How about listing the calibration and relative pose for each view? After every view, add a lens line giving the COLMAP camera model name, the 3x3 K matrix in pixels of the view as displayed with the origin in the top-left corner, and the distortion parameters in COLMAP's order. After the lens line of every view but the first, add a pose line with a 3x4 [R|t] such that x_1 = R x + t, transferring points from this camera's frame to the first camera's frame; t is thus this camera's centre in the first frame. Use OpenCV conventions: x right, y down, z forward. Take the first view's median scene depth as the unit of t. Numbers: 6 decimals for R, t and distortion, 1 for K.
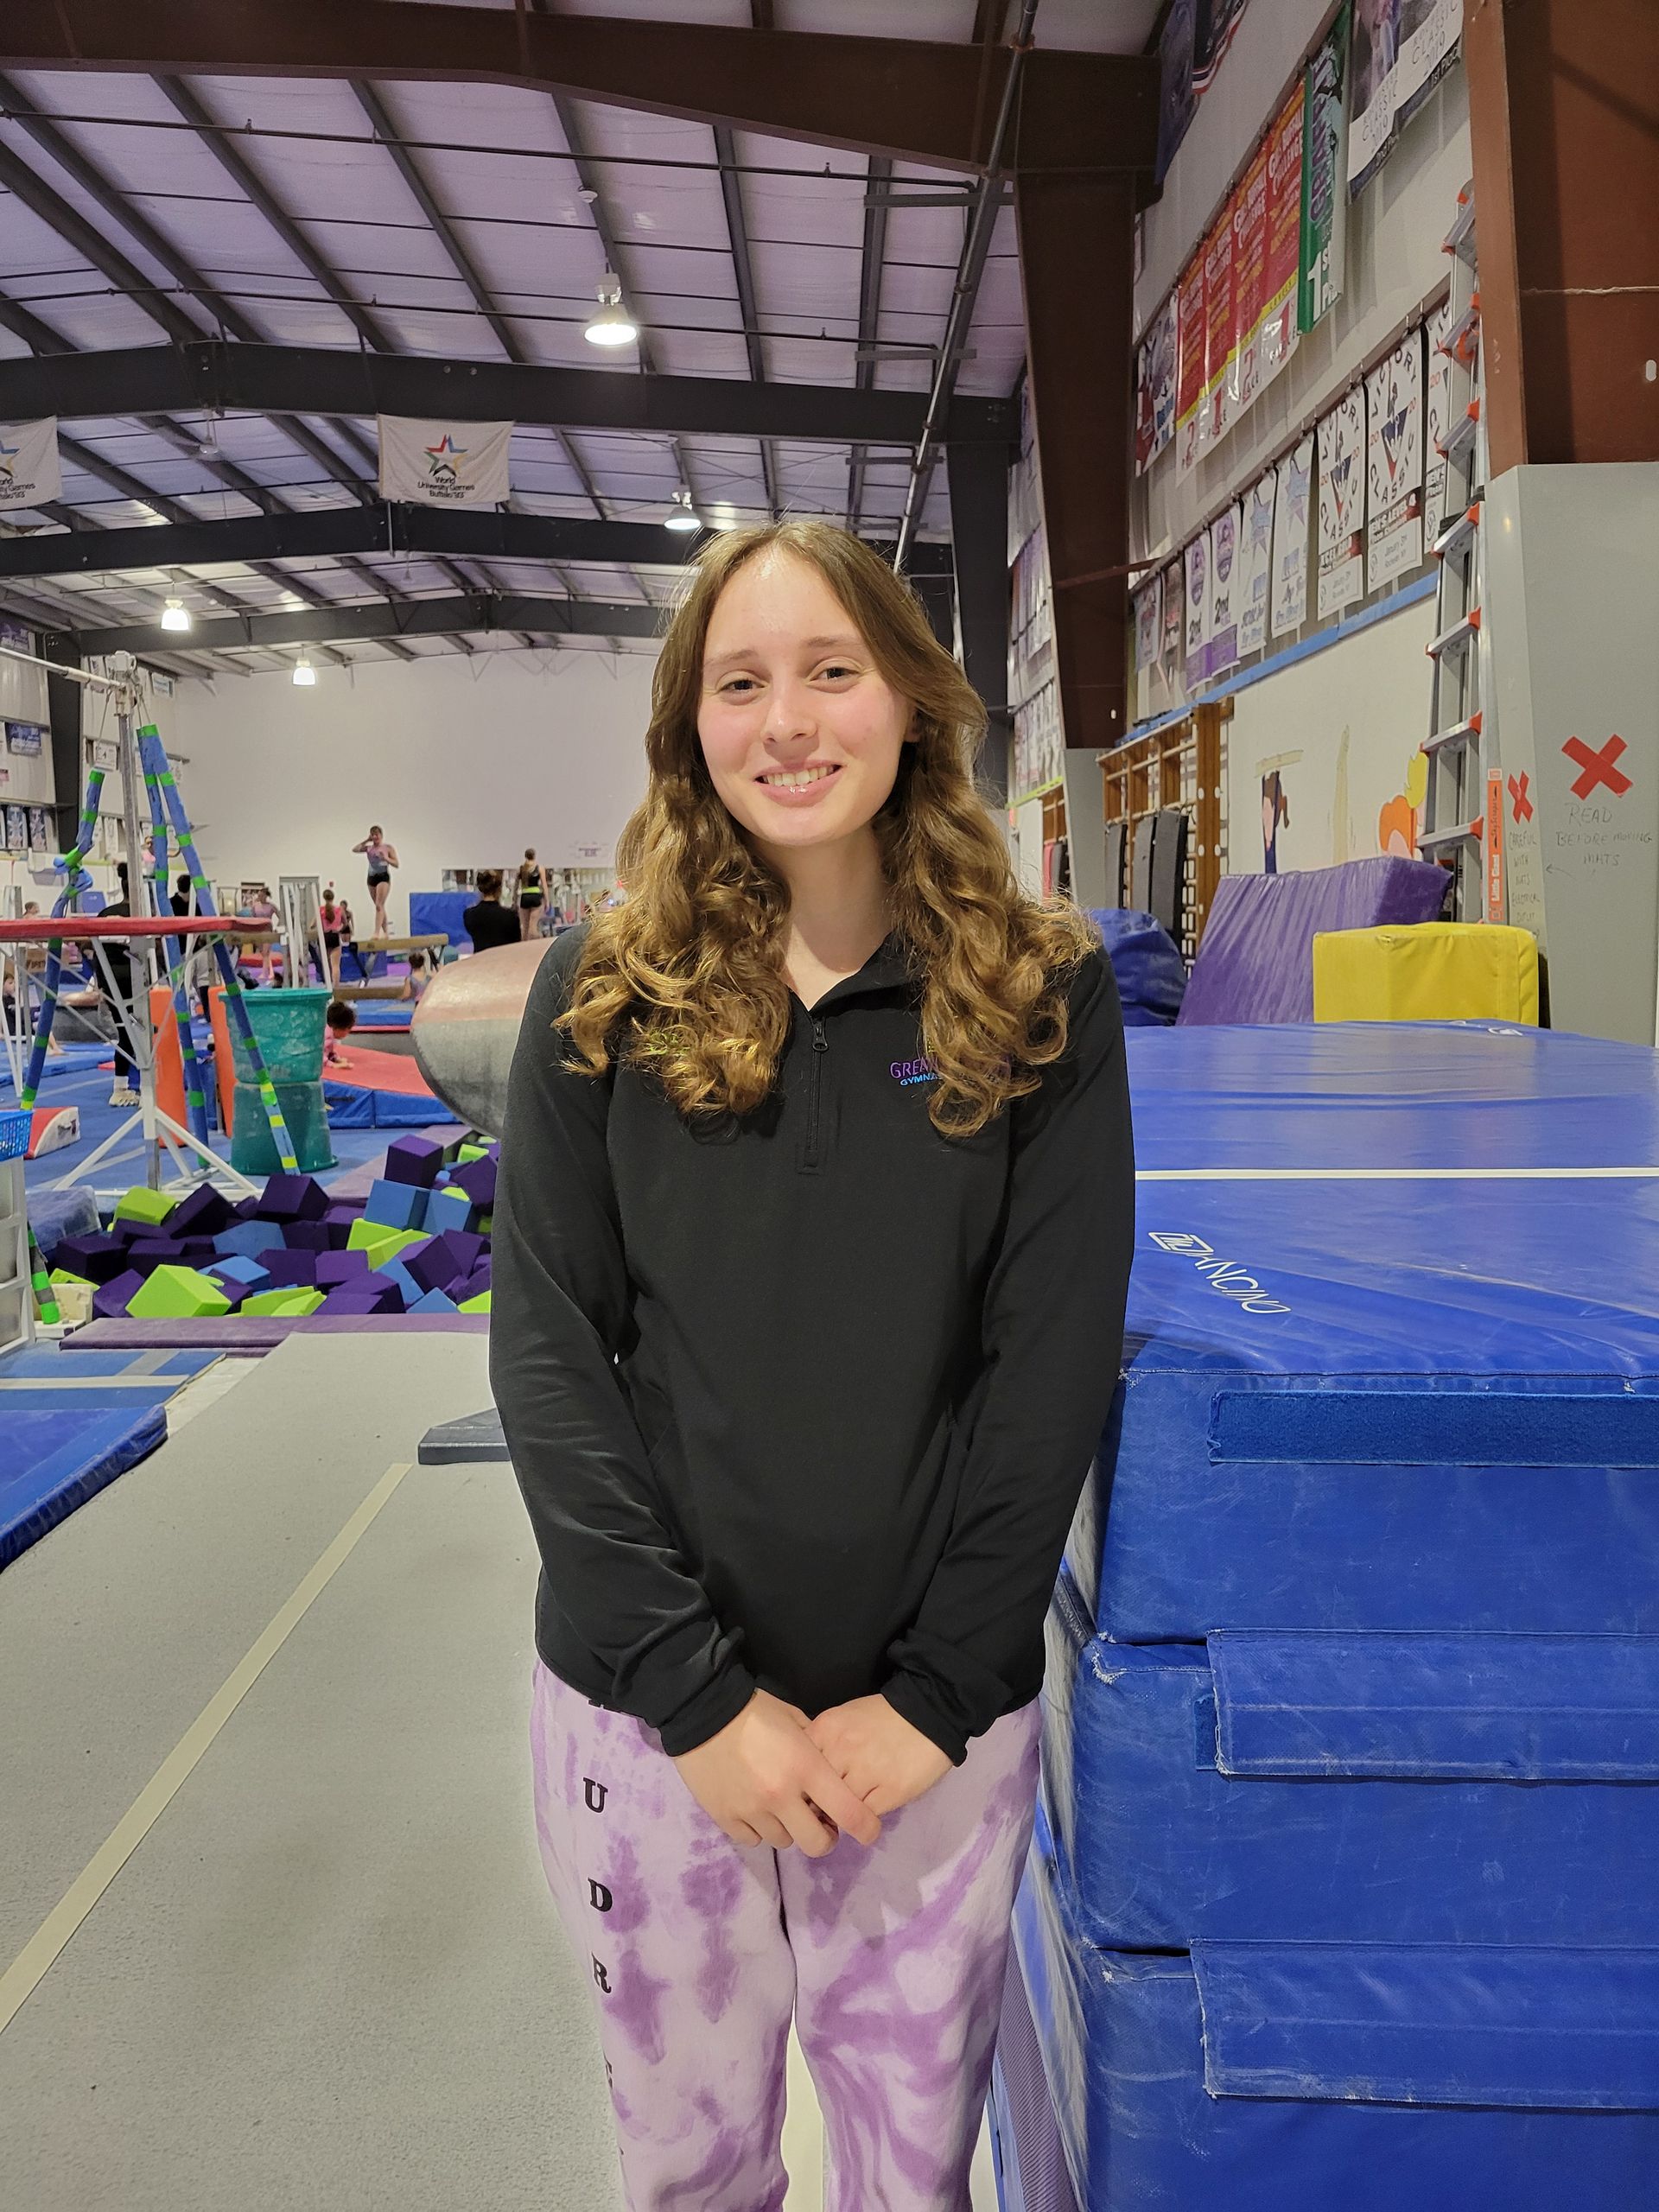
lens RADIAL K [[1674.5, 0, 798.9], [0, 1674.5, 1053.1], [0, 0, 1]] dist [0.037631, -0.027030]
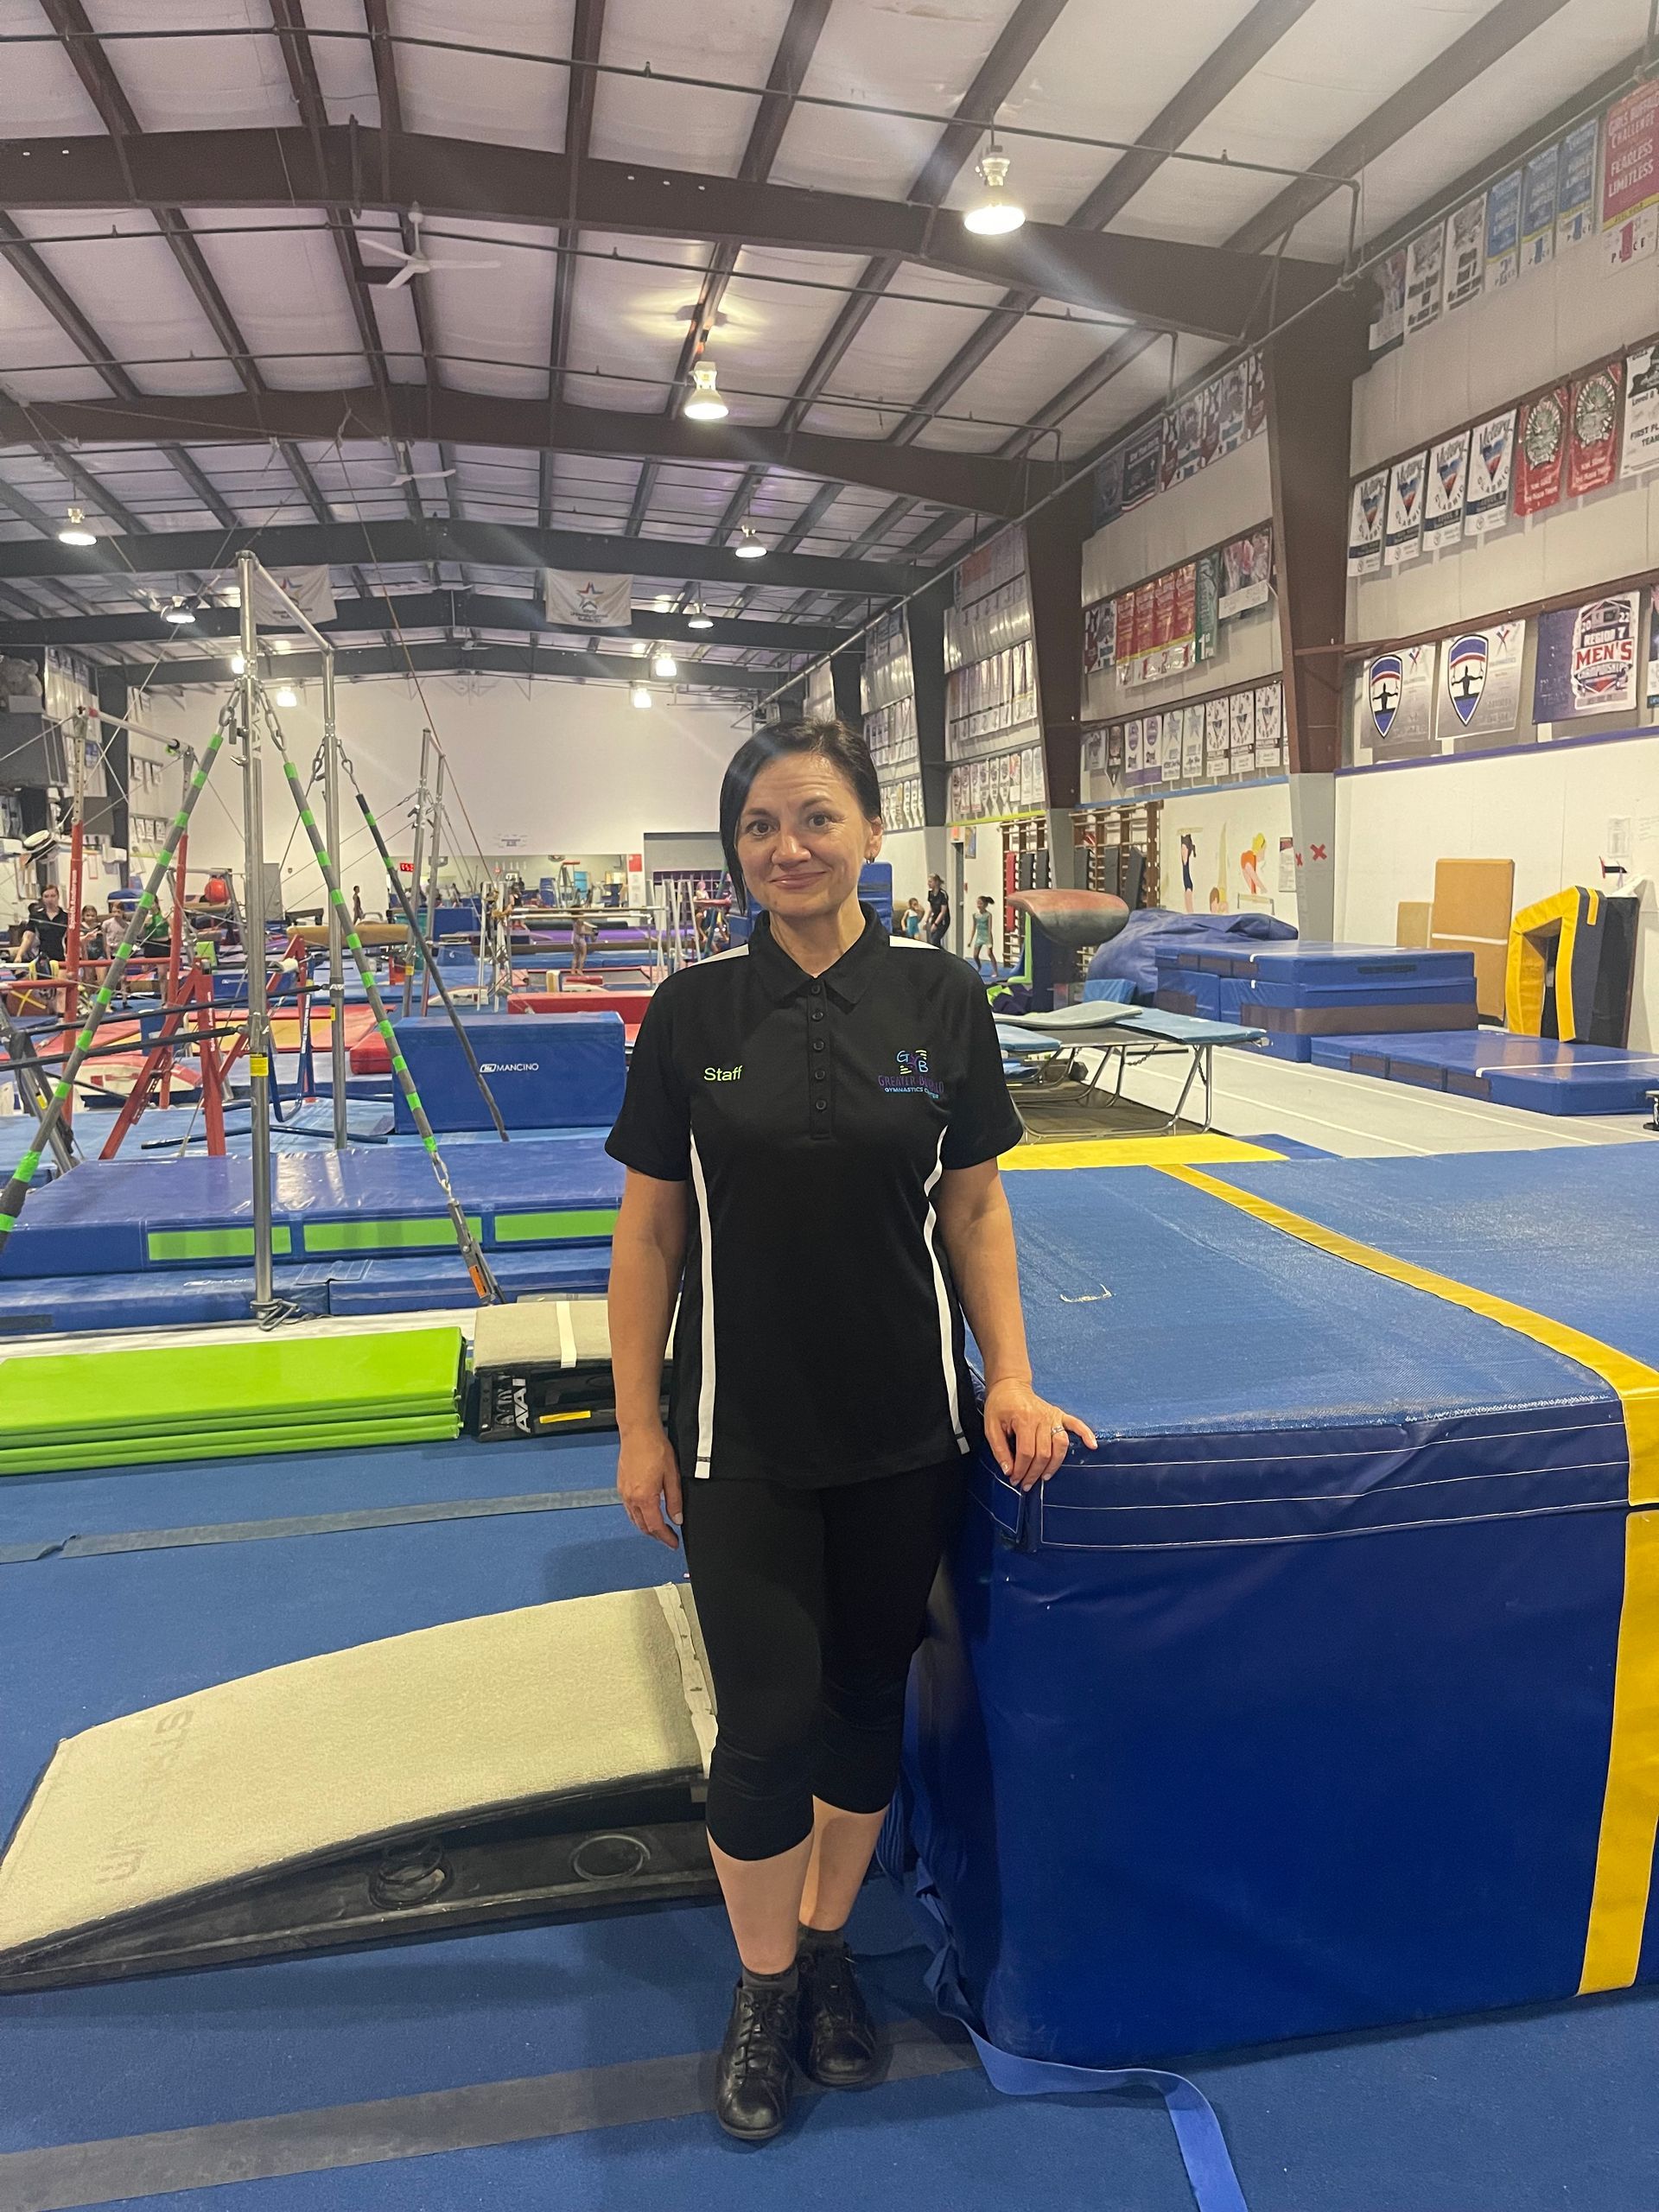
lens RADIAL K [[1674.5, 0, 833.0], [0, 1674.5, 1123.8], [0, 0, 1]] dist [0.037631, -0.027030]
pose [[0.979215, -0.039468, 0.198947, -0.289915], [0.027981, 0.997793, 0.060224, 0.039237], [-0.200885, -0.053405, 0.978158, -0.531552]]
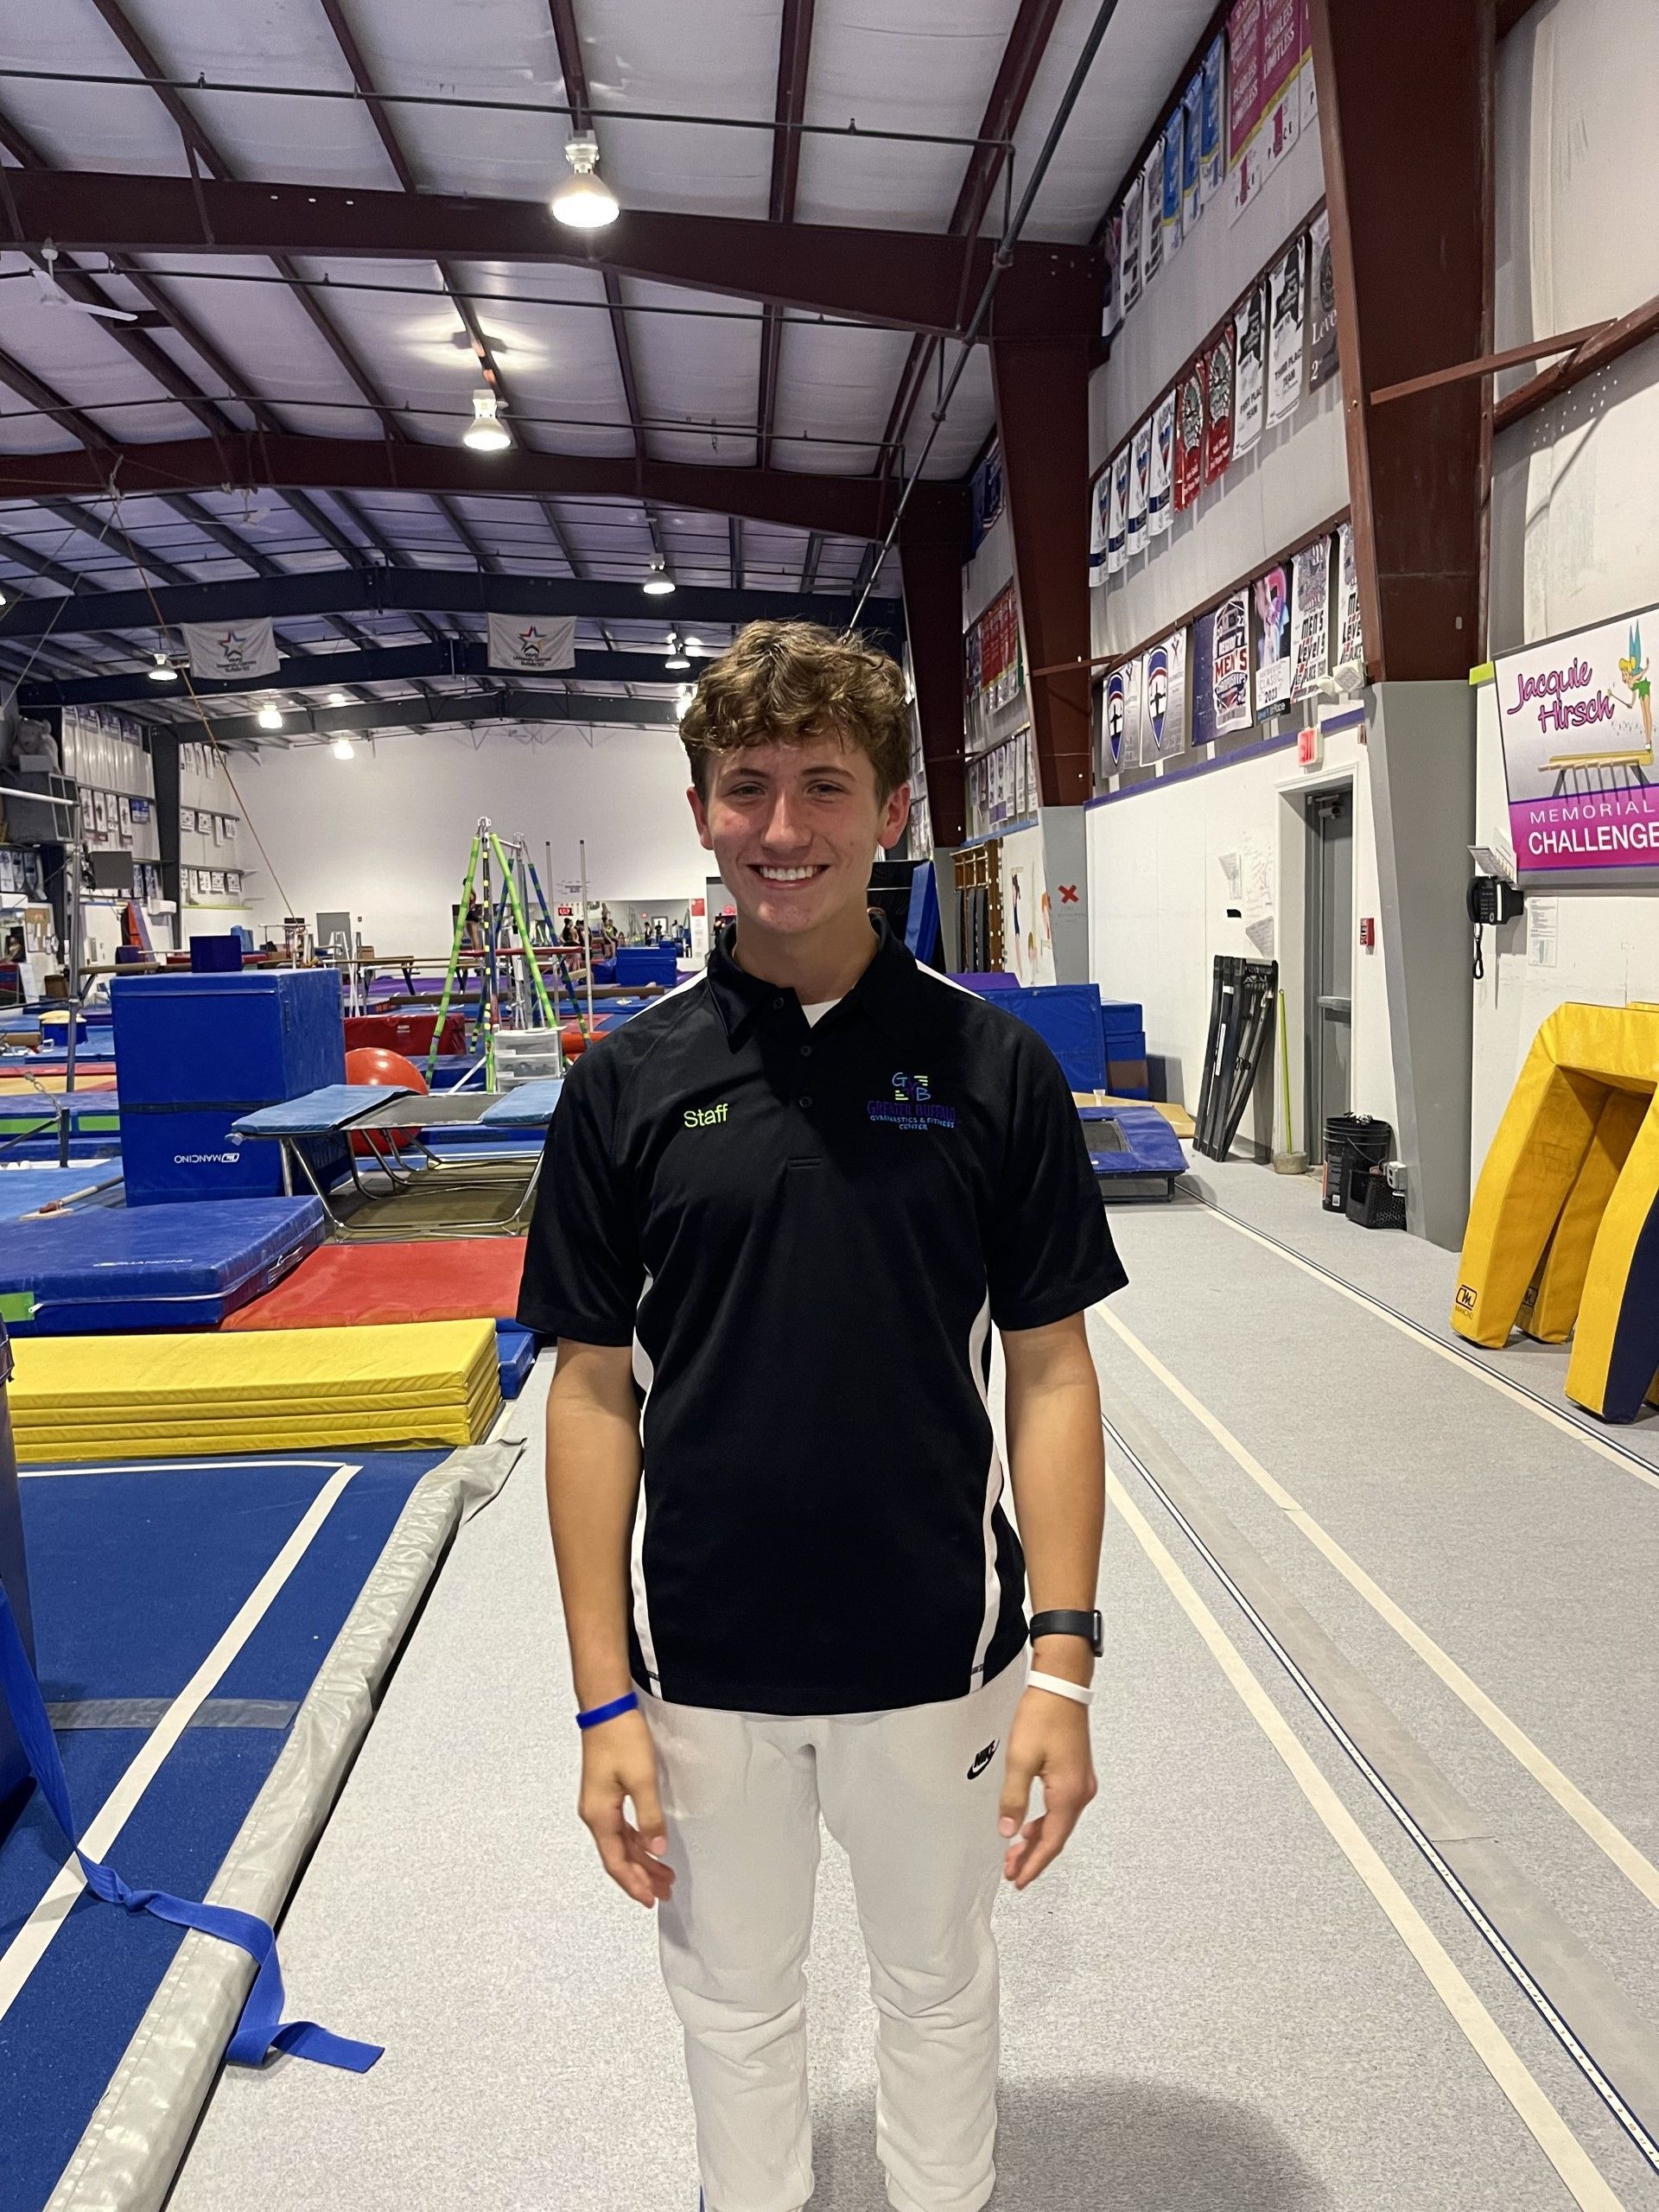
lens RADIAL K [[1674.5, 0, 828.3], [0, 1674.5, 1127.3], [0, 0, 1]] dist [0.037631, -0.027030]
pose [[0.996870, -0.031278, 0.072612, -0.061204], [0.028780, 0.998966, 0.035201, 0.036694], [-0.073638, -0.033001, 0.996739, -0.500005]]
